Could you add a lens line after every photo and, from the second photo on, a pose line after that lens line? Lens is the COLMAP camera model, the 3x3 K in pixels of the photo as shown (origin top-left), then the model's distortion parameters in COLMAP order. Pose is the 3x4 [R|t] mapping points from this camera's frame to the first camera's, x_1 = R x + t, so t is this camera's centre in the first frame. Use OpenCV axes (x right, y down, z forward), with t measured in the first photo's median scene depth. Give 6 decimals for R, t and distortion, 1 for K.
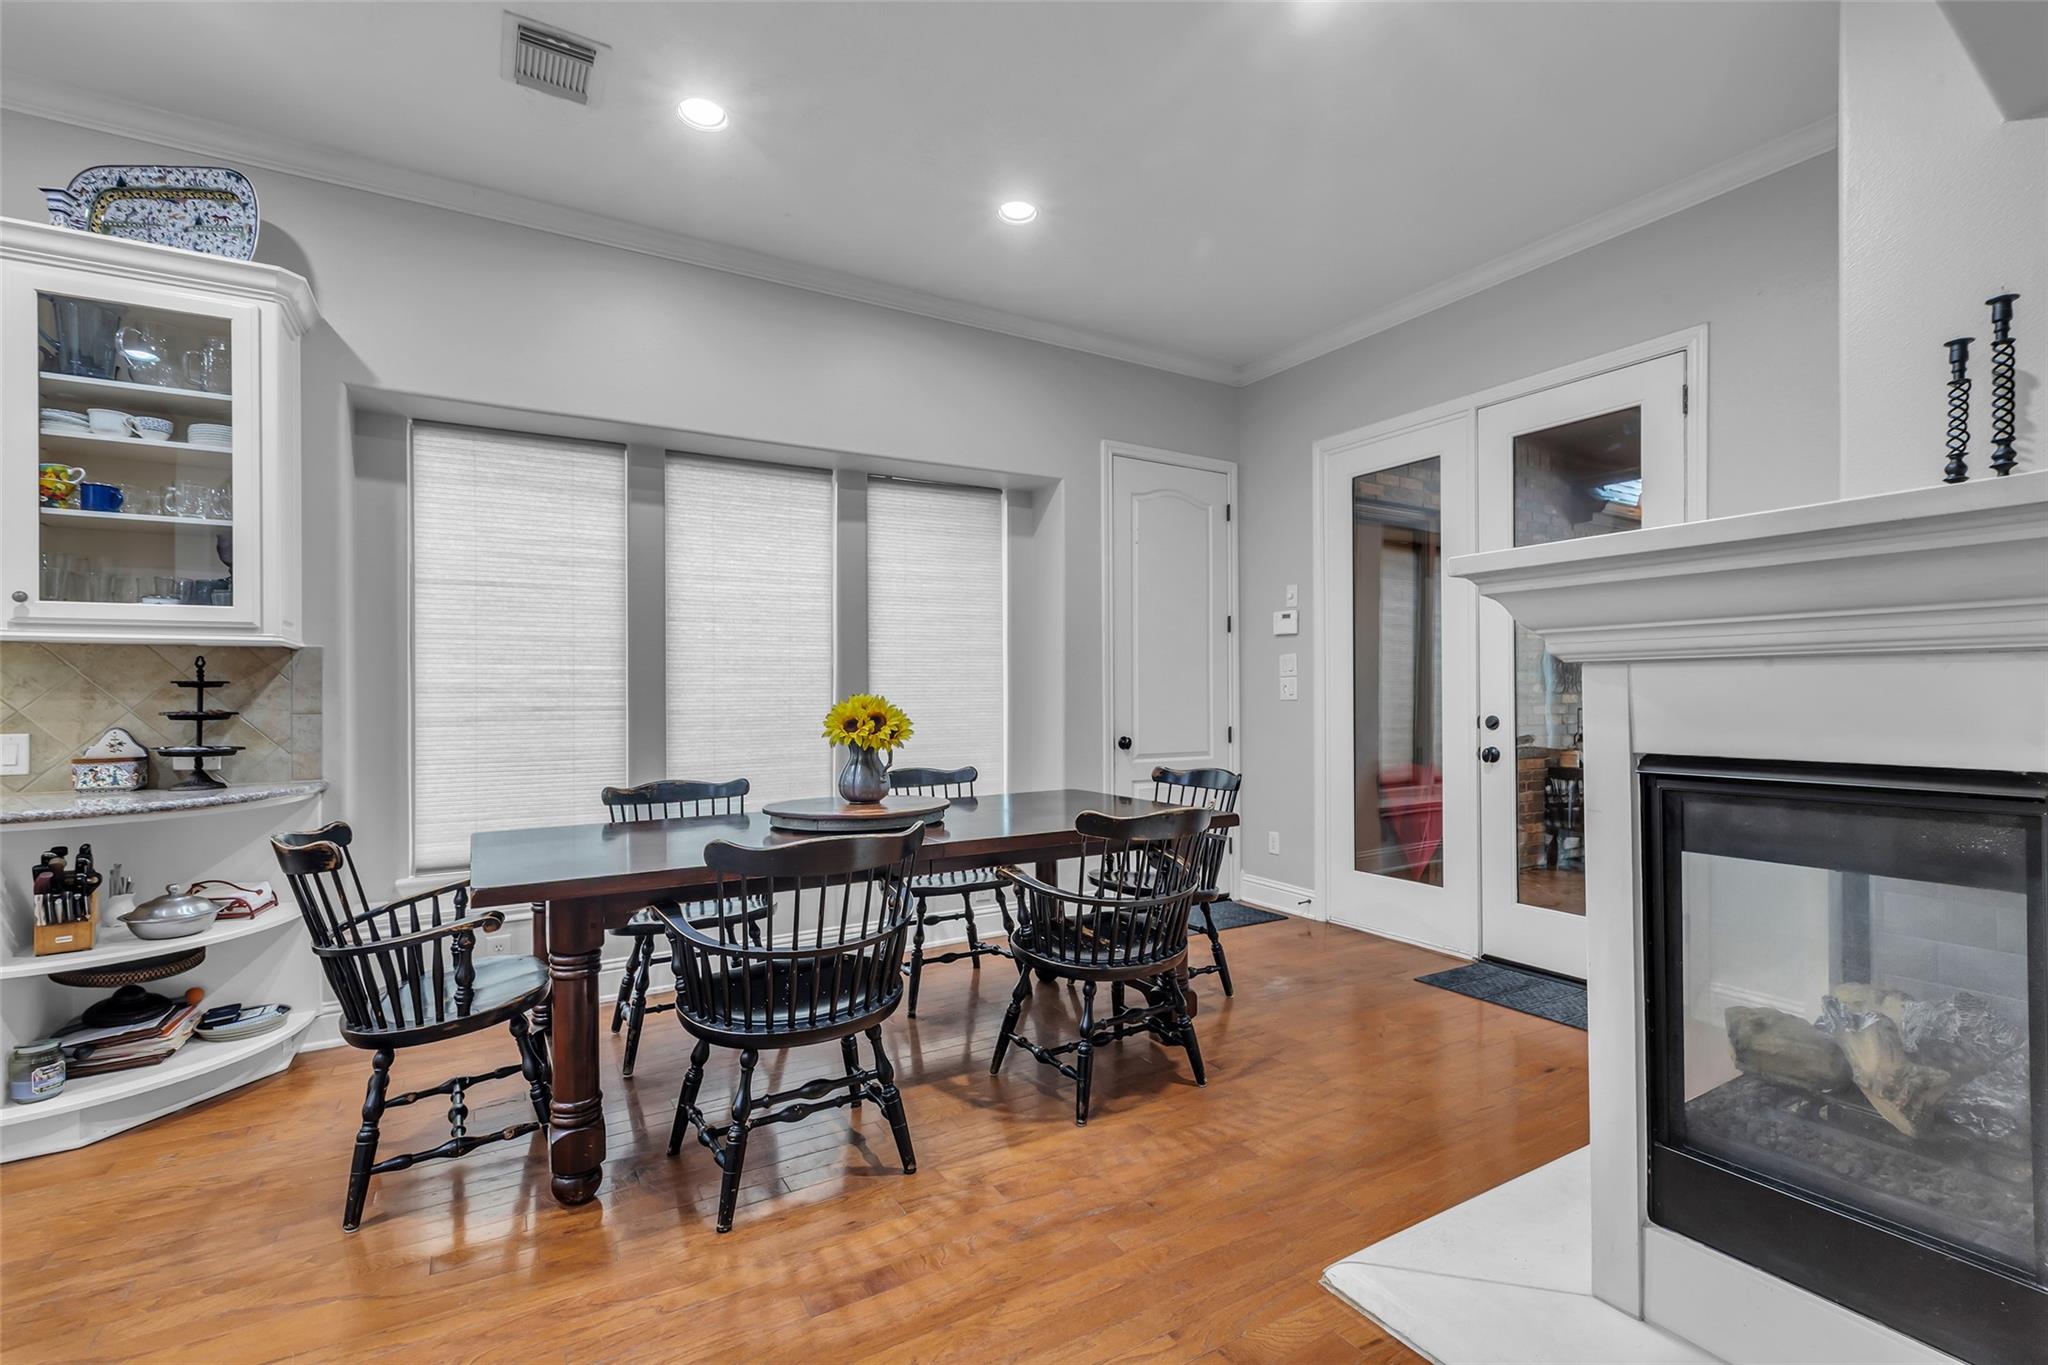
lens RADIAL K [[908.5, 0, 1025.1], [0, 908.5, 689.5], [0, 0, 1]] dist [0.001841, 0.000822]
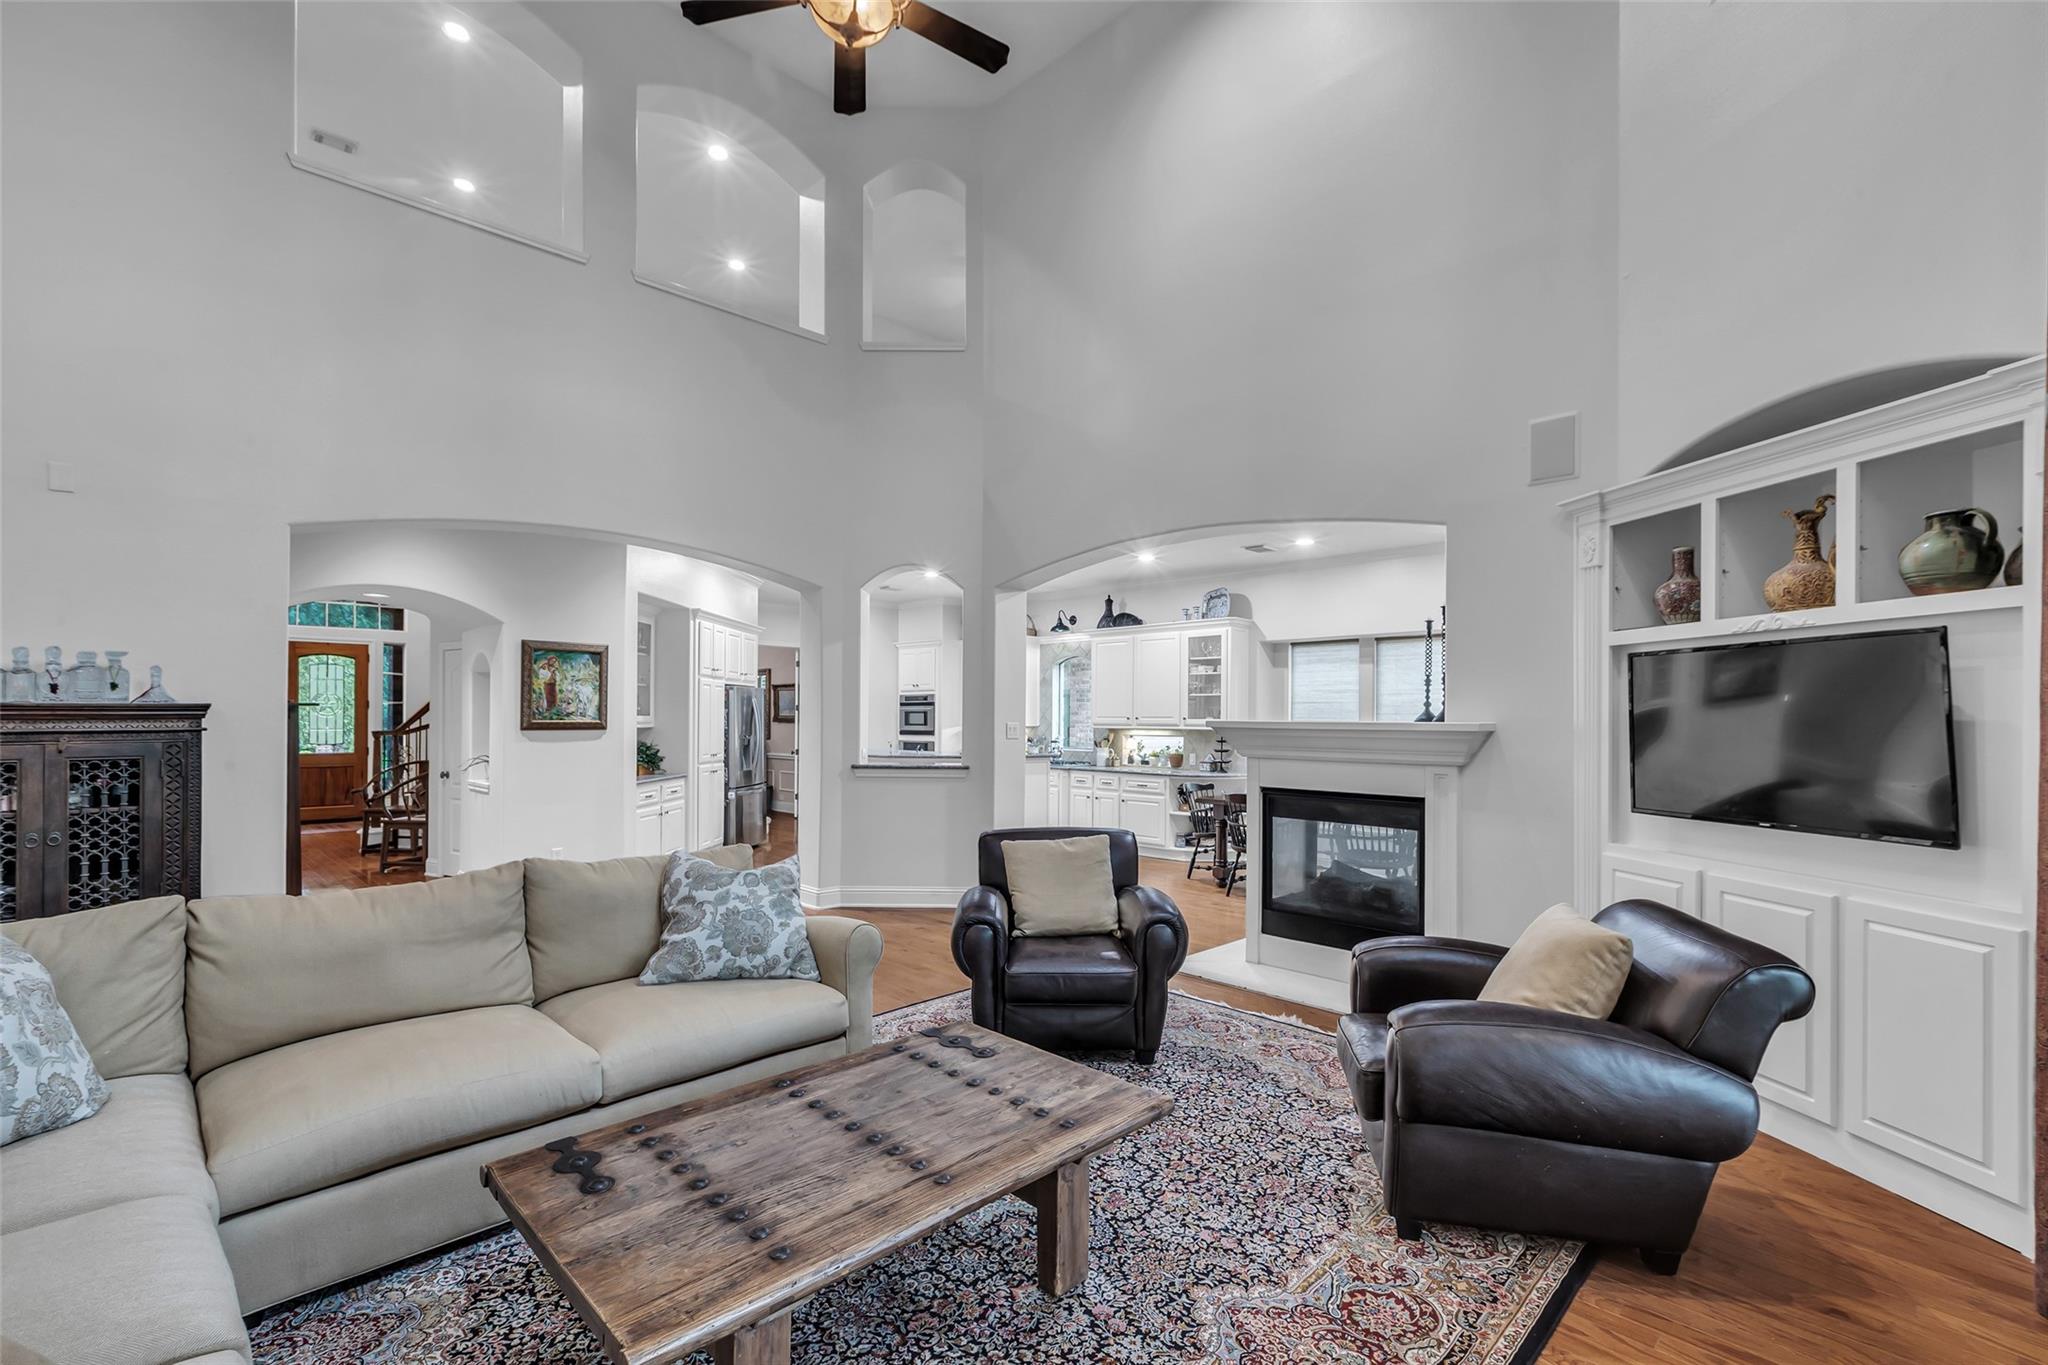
lens RADIAL K [[908.5, 0, 1026.3], [0, 908.5, 694.2], [0, 0, 1]] dist [0.001841, 0.000822]
pose [[0.226225, -0.002099, -0.974073, 2.213493], [0.001652, 0.999997, -0.001771, -0.176622], [0.974074, -0.001209, 0.226228, -0.461319]]
